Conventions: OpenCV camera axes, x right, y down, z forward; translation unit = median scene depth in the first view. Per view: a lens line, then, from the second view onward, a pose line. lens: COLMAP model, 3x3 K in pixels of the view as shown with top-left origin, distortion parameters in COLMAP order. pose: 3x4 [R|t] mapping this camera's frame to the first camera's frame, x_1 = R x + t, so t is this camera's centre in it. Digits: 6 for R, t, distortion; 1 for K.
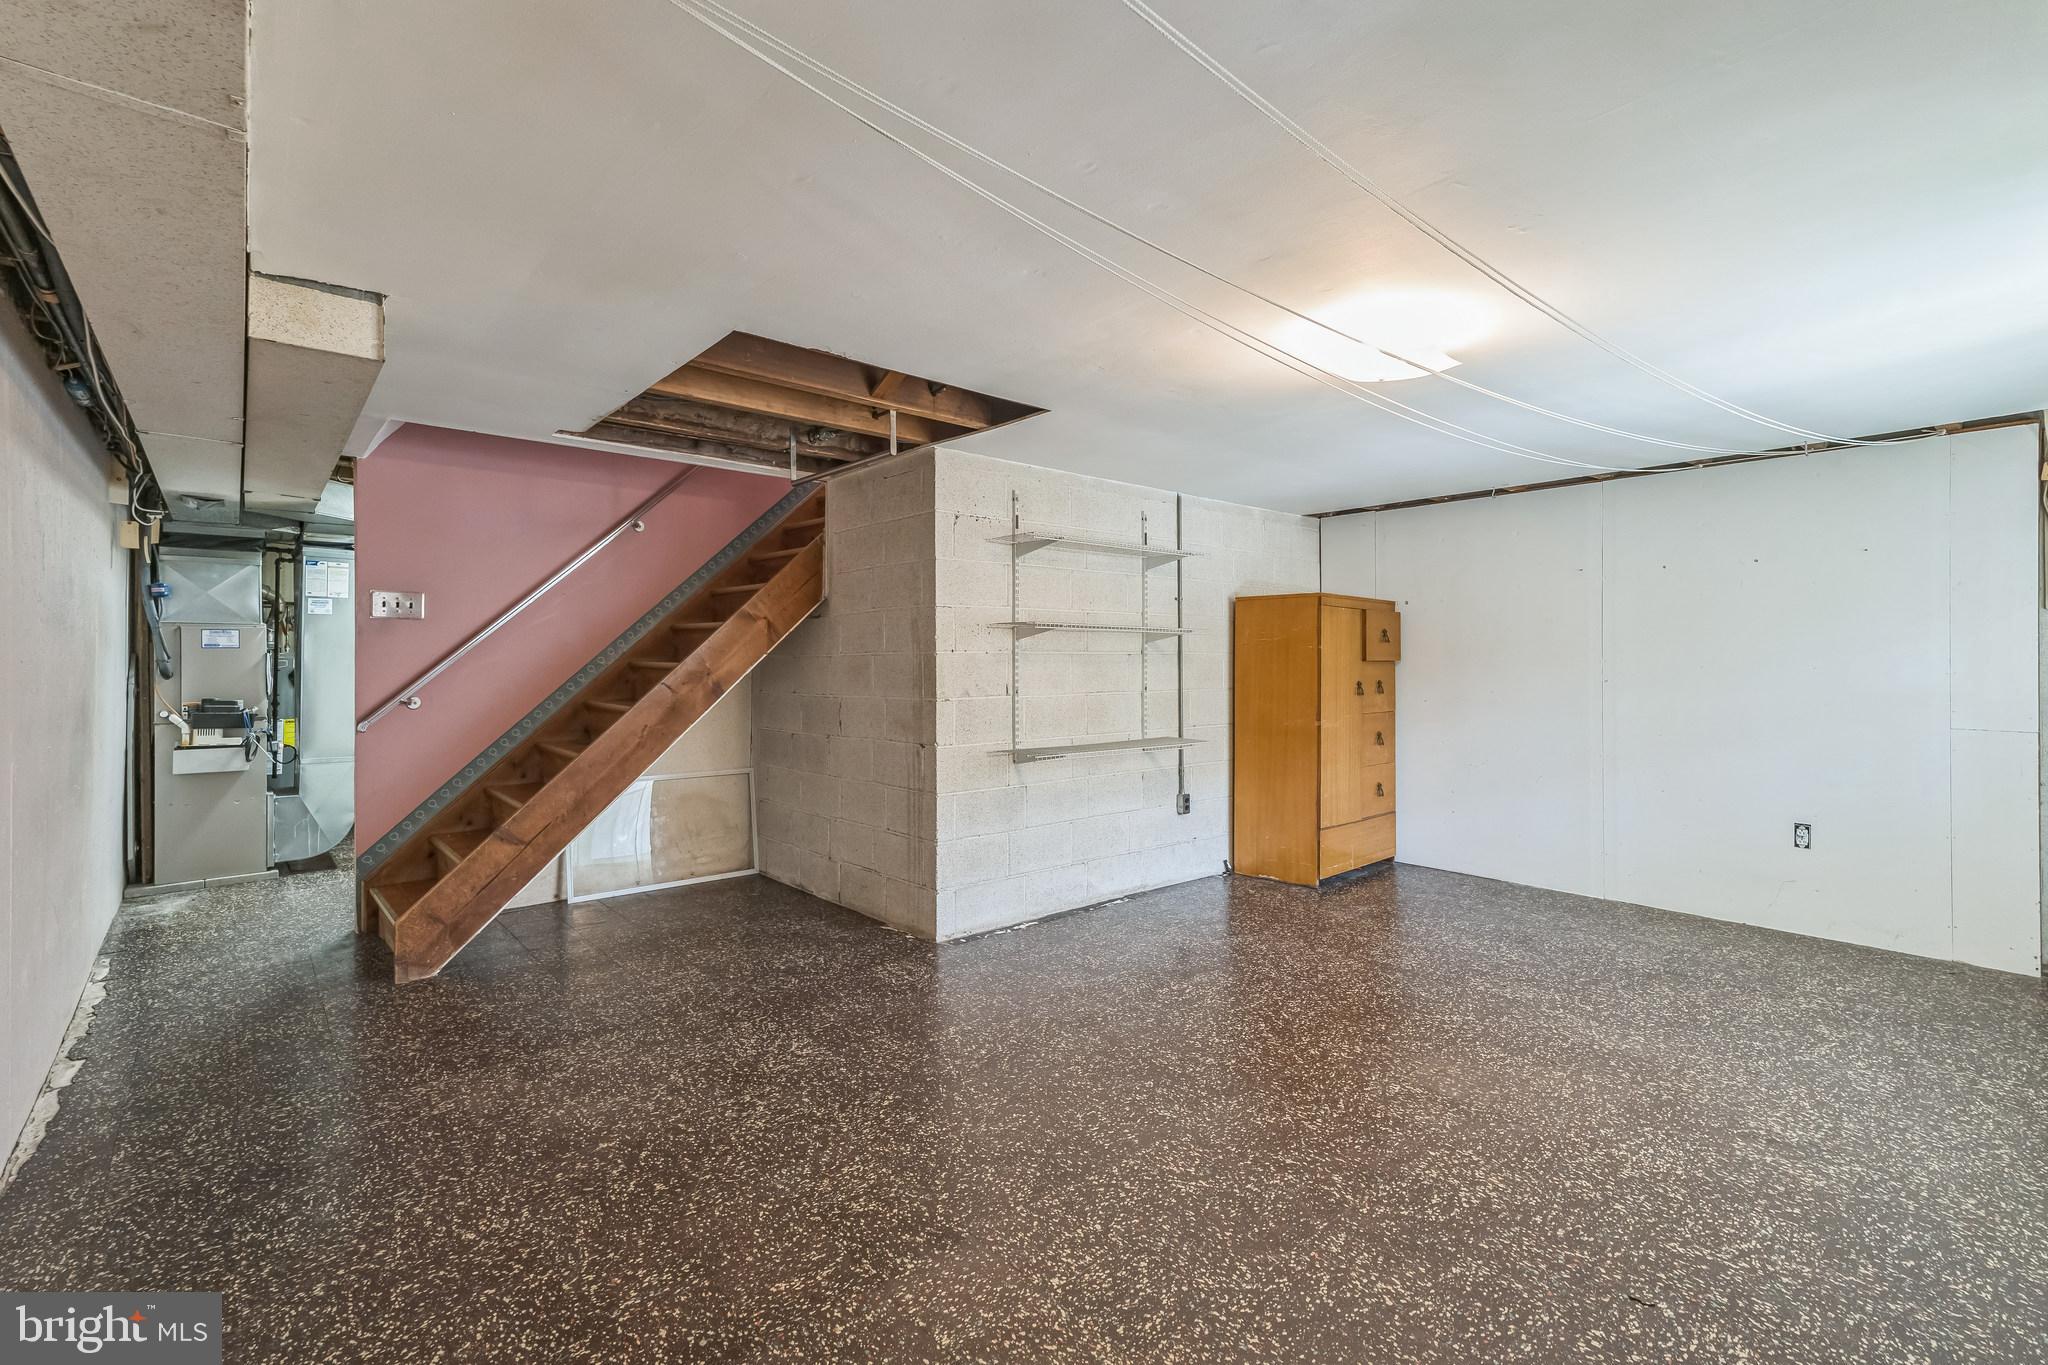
lens RADIAL K [[894.9, 0, 1016.5], [0, 894.9, 667.2], [0, 0, 1]] dist [0.012128, 0.000999]
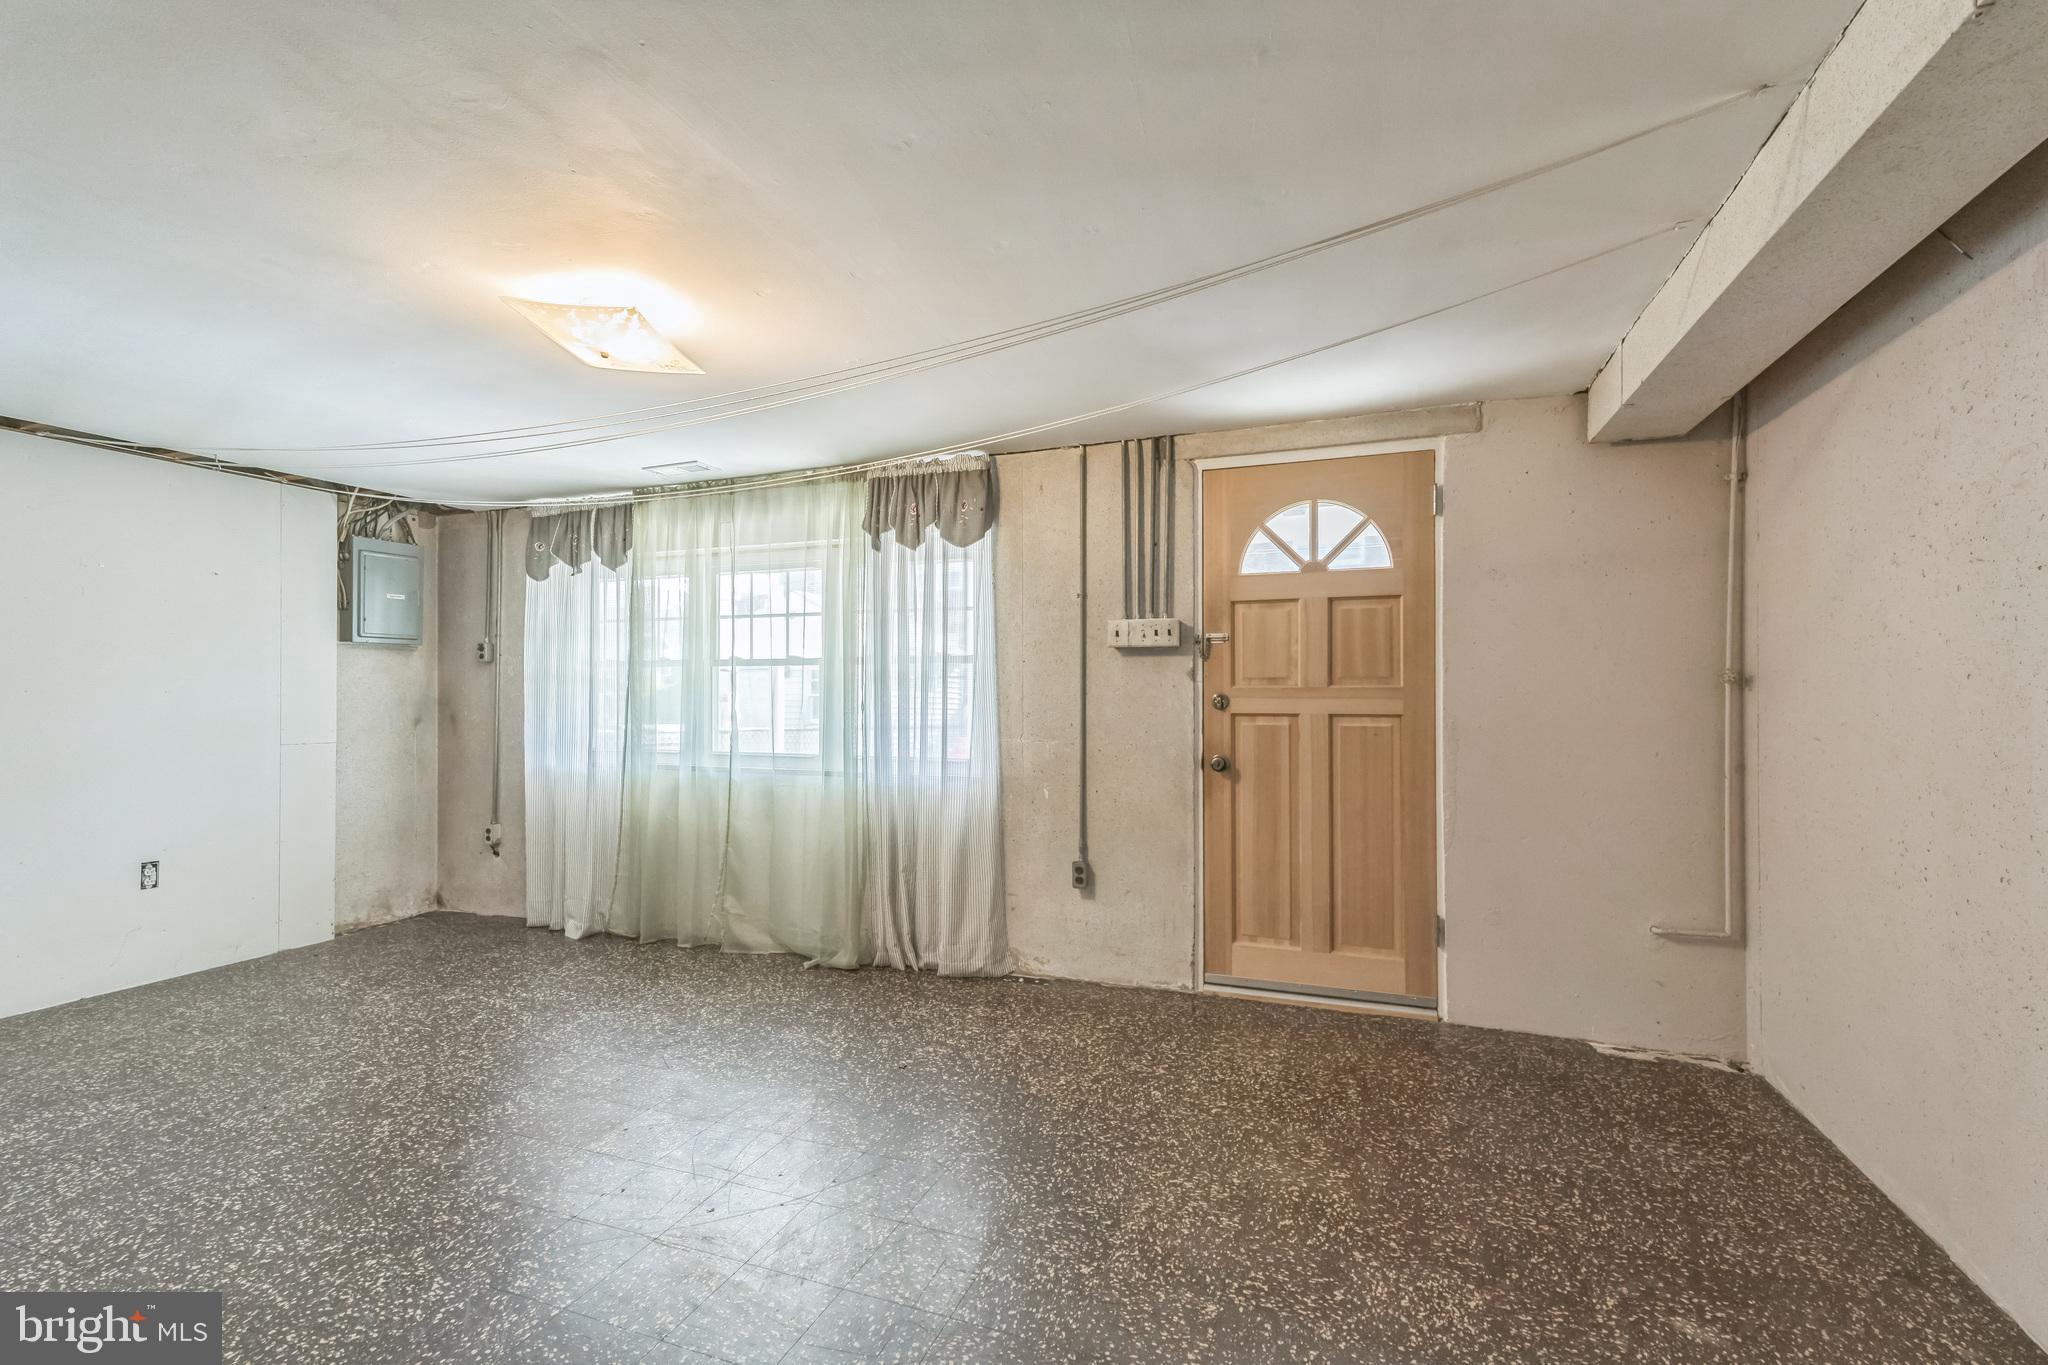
lens RADIAL K [[894.9, 0, 1017.1], [0, 894.9, 684.0], [0, 0, 1]] dist [0.012128, 0.000999]
pose [[-0.462898, 0.009612, 0.886360, -0.466457], [0.011397, 0.999923, -0.004892, 0.010497], [-0.886338, 0.007838, -0.462972, 0.858751]]
